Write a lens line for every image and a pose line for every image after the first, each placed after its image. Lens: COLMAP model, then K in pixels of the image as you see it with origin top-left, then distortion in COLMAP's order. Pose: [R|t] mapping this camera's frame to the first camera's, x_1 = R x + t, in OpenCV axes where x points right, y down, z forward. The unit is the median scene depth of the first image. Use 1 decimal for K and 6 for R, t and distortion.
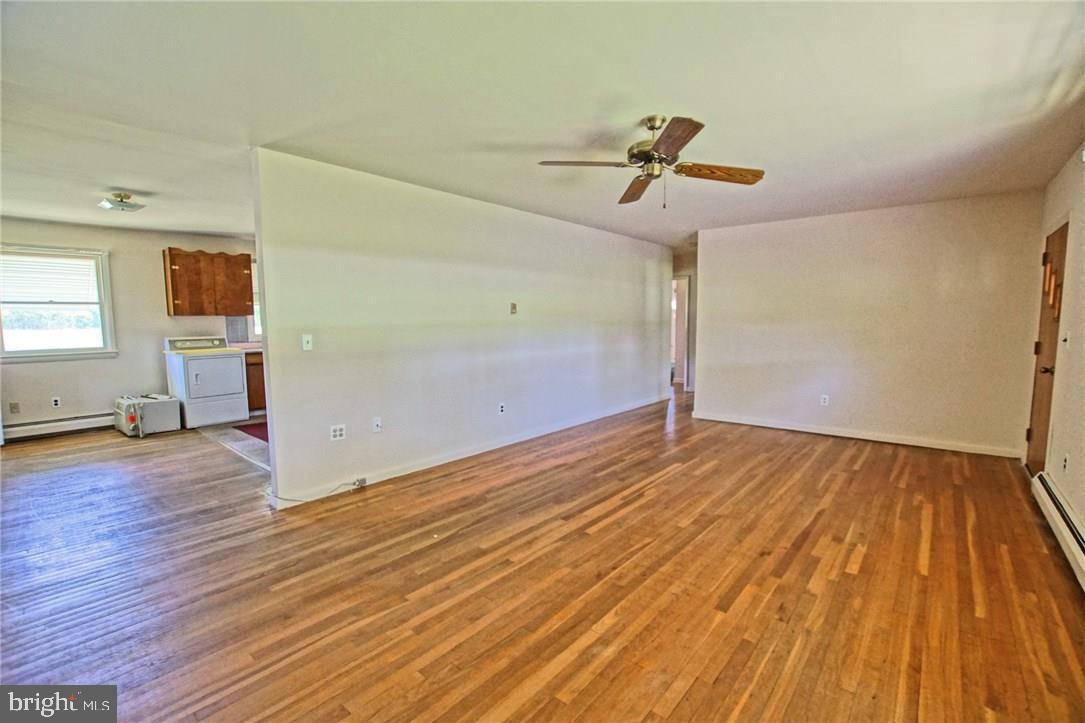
lens RADIAL K [[480.1, 0, 547.4], [0, 480.1, 367.5], [0, 0, 1]] dist [-0.024907, 0.000418]
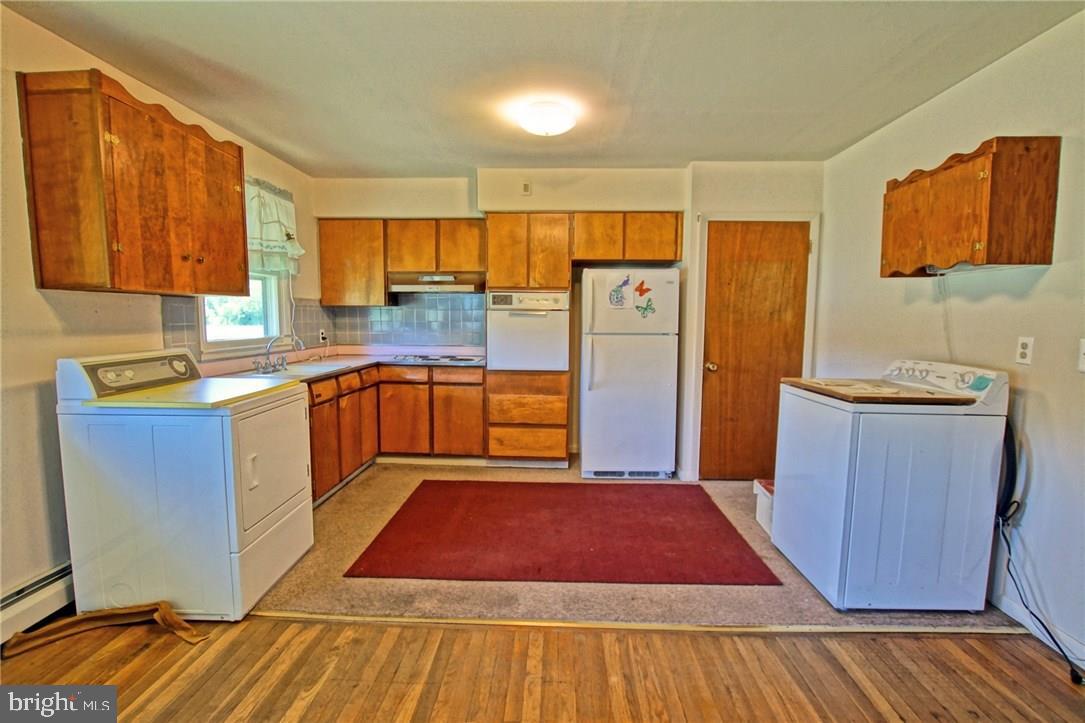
lens RADIAL K [[514.3, 0, 541.7], [0, 514.3, 364.6], [0, 0, 1]] dist [-0.028570, -0.000390]
pose [[0.795409, -0.048190, 0.604154, -1.174091], [0.052320, 0.998572, 0.010768, -0.071938], [-0.603811, 0.023045, 0.796795, 0.849541]]
